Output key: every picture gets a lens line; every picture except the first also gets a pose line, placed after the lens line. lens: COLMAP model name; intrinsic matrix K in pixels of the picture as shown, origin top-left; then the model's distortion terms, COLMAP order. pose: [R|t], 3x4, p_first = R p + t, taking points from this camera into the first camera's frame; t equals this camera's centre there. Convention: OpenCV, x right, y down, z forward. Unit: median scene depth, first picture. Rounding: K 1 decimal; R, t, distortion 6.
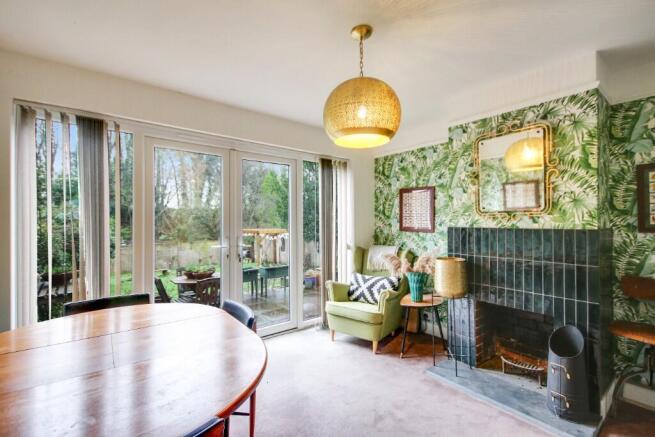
lens RADIAL K [[300.4, 0, 330.3], [0, 300.4, 208.9], [0, 0, 1]] dist [0.023765, -0.000102]
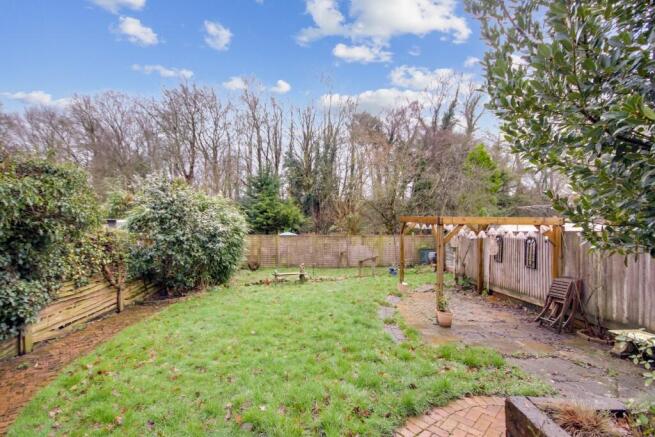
lens RADIAL K [[300.4, 0, 330.3], [0, 300.4, 208.9], [0, 0, 1]] dist [0.023765, -0.000102]
pose [[0.800814, -0.002967, -0.598906, -0.079921], [0.010475, 0.999904, 0.009054, 0.043867], [0.598821, -0.013524, 0.800768, 0.428608]]
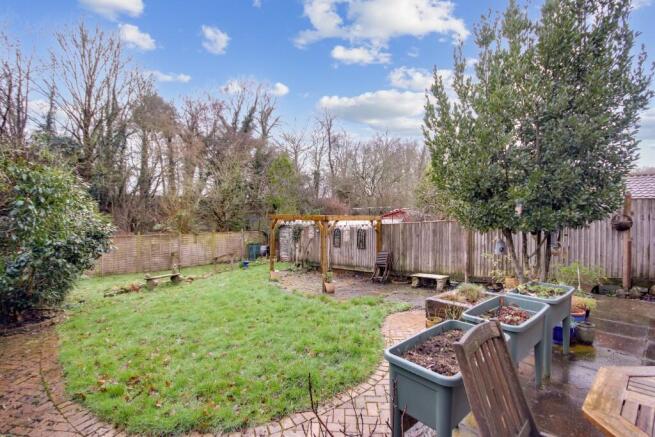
lens RADIAL K [[300.4, 0, 330.3], [0, 300.4, 208.9], [0, 0, 1]] dist [0.023765, -0.000102]
pose [[0.998166, 0.017653, 0.057909, -0.218854], [-0.018550, 0.999716, 0.014978, 0.039242], [-0.057628, -0.016024, 0.998209, 0.291589]]
